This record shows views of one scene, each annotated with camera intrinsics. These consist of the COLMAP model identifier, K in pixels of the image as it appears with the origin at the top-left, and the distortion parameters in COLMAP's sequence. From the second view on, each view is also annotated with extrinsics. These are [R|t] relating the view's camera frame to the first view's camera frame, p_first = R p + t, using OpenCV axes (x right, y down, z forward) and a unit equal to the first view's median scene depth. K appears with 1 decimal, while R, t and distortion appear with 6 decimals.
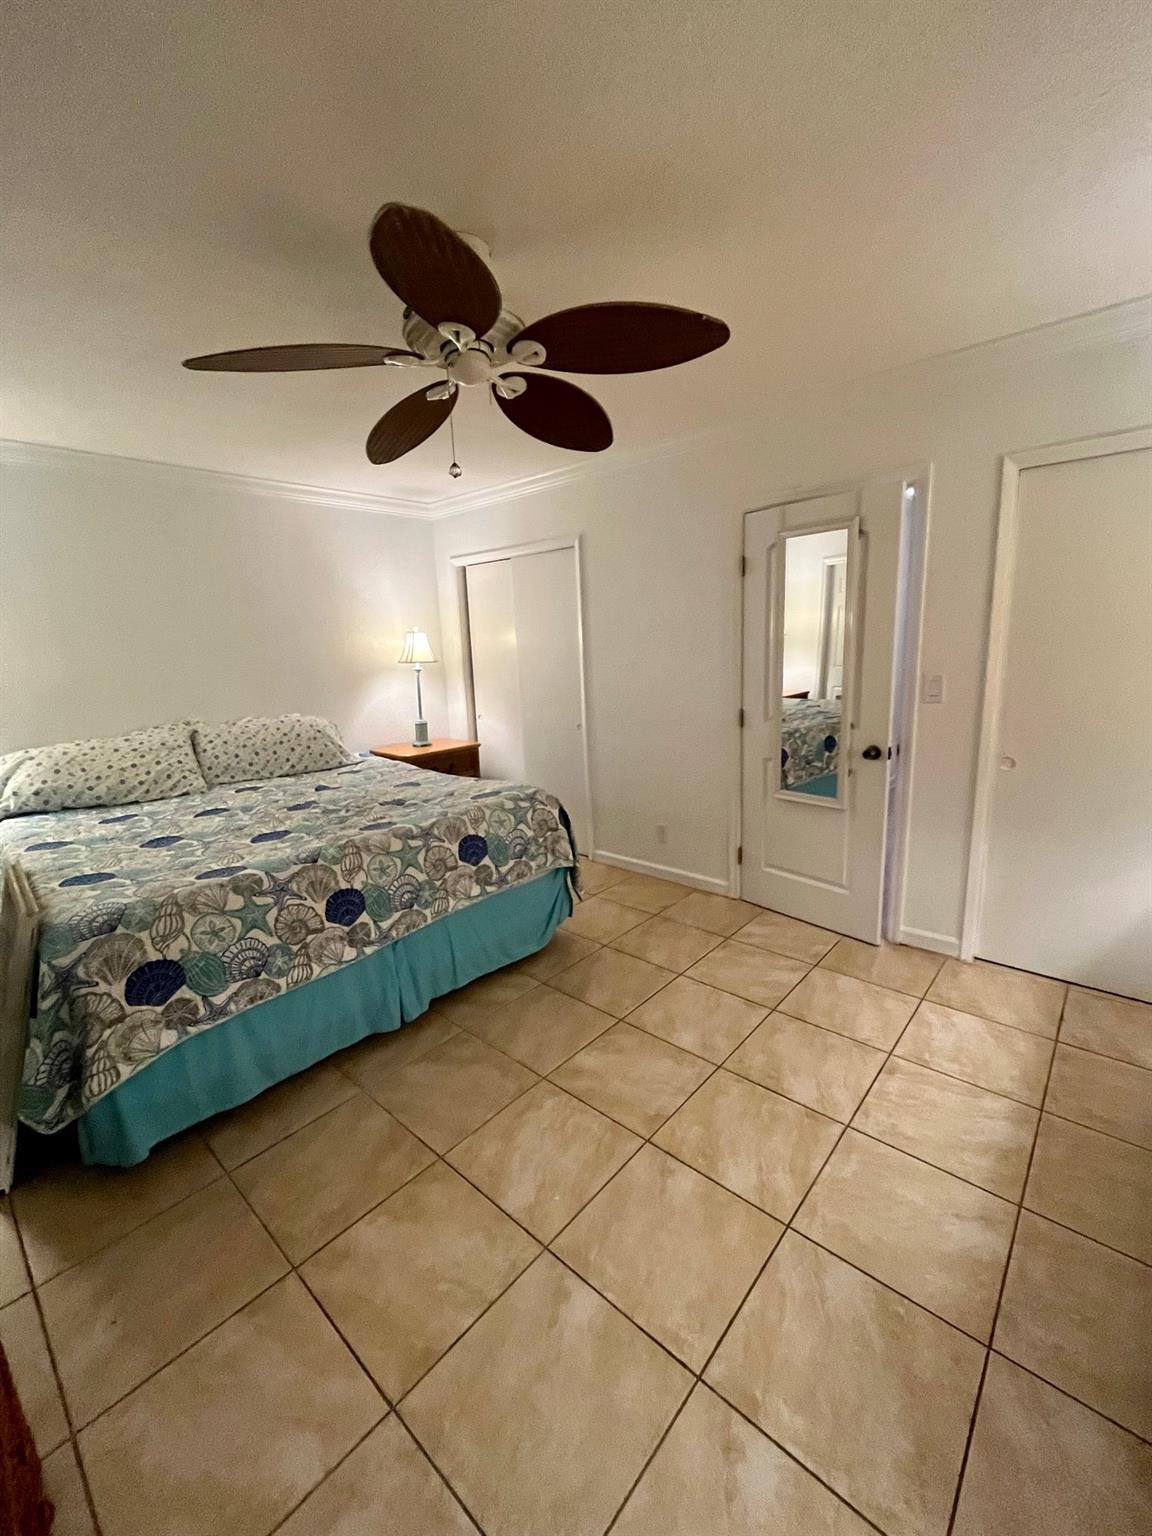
lens RADIAL K [[625.1, 0, 576.0], [0, 625.1, 768.0], [0, 0, 1]] dist [-0.001976, -0.000073]
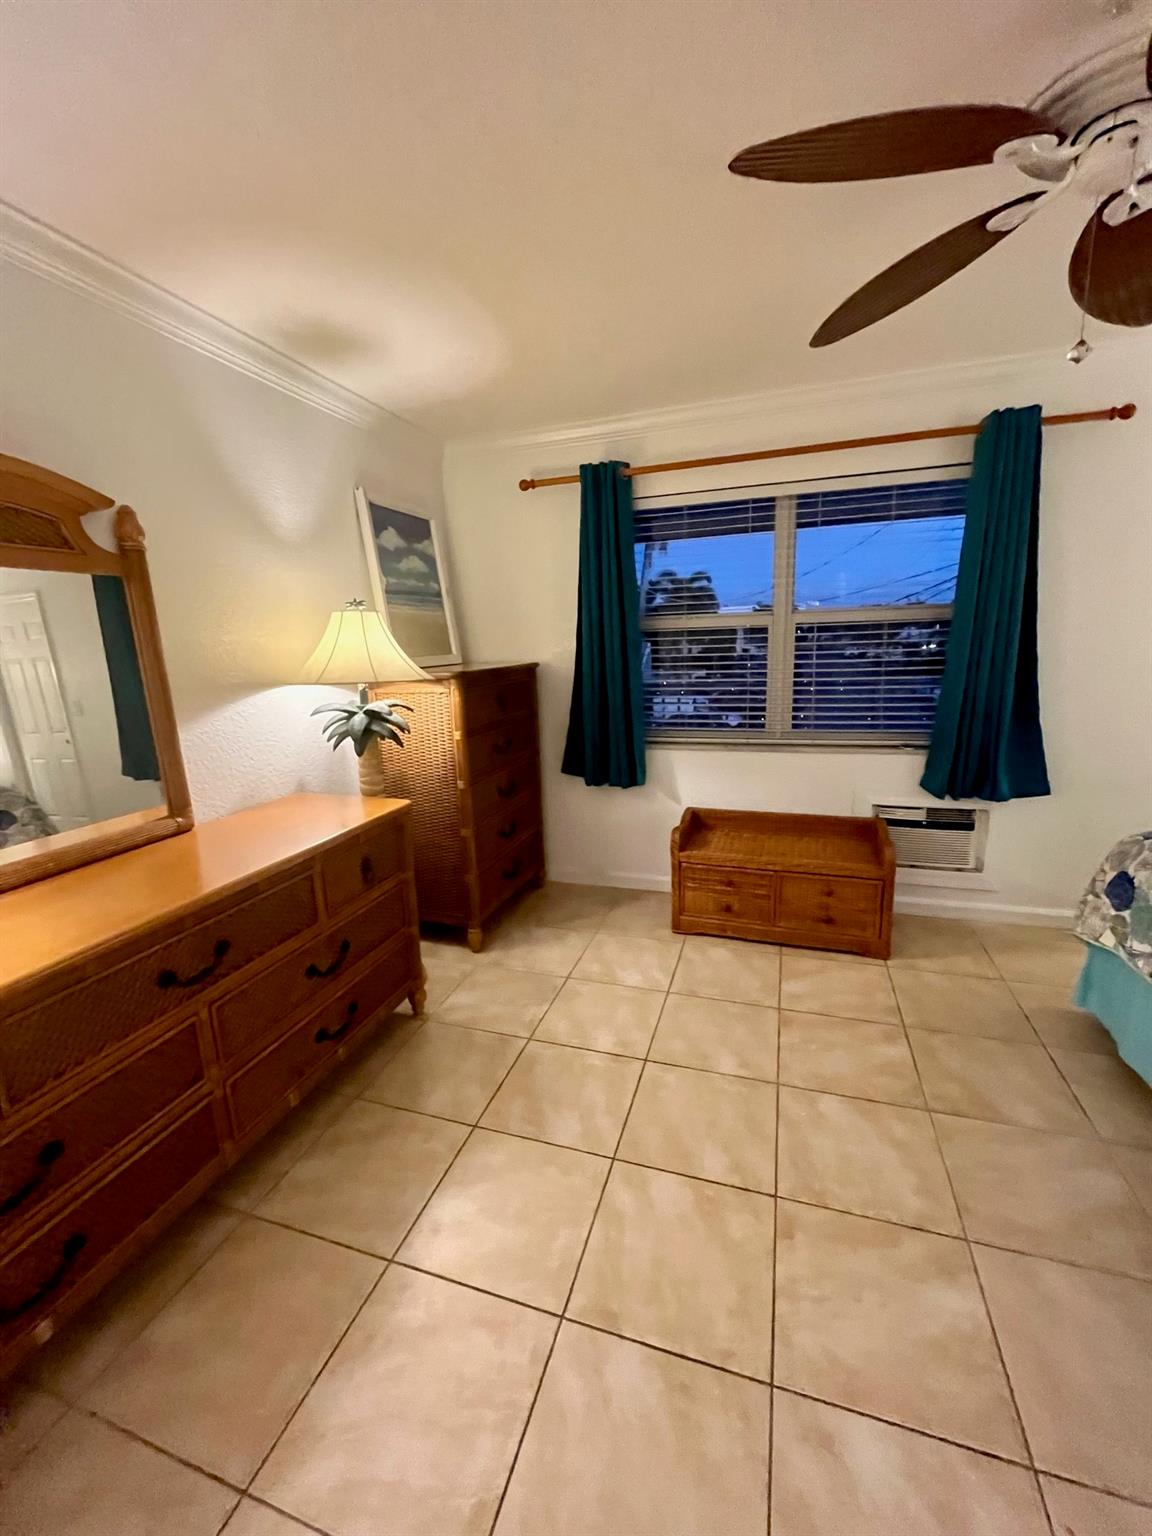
lens RADIAL K [[625.1, 0, 576.0], [0, 625.1, 768.0], [0, 0, 1]] dist [-0.001976, -0.000073]
pose [[-0.914589, 0.151218, -0.375048, 0.561777], [-0.012317, 0.916604, 0.399607, -0.270705], [0.404198, 0.370096, -0.836453, 1.300487]]
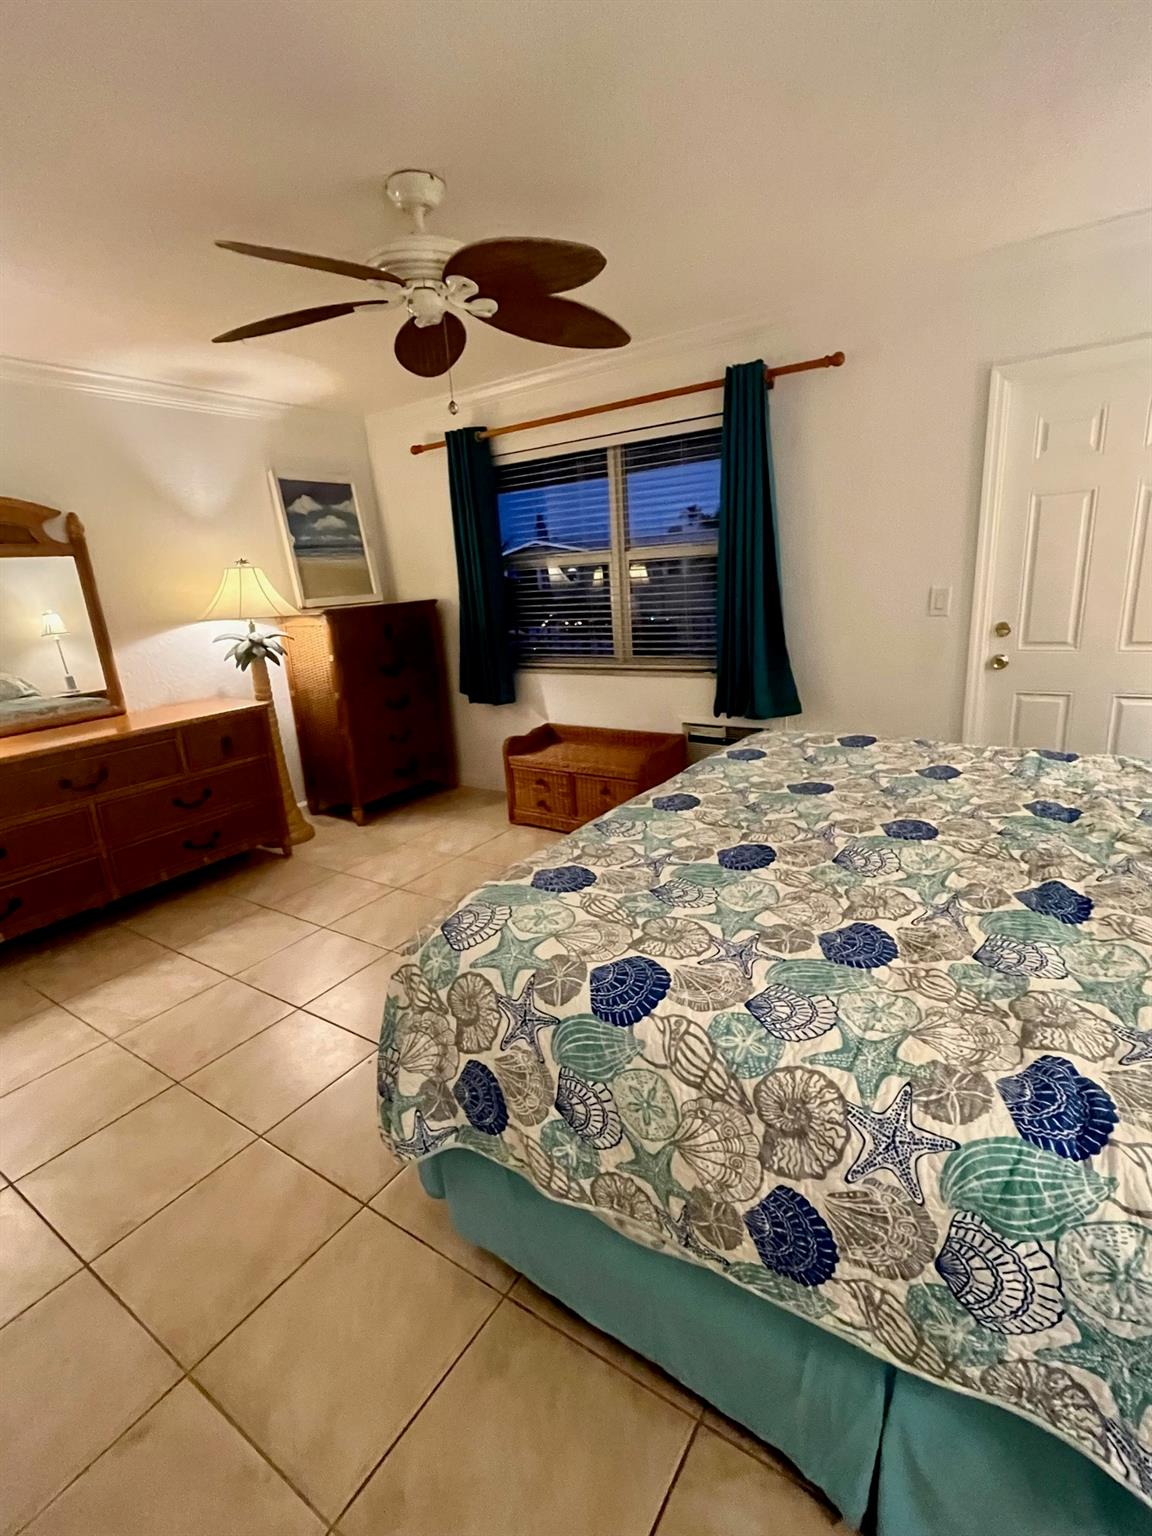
lens RADIAL K [[704.7, 0, 576.0], [0, 704.7, 768.0], [0, 0, 1]] dist [-0.008541, -0.000251]
pose [[-0.984079, 0.138102, -0.111879, -0.148327], [0.071333, 0.883443, 0.463076, -0.398514], [0.162791, 0.447723, -0.879229, 2.075068]]
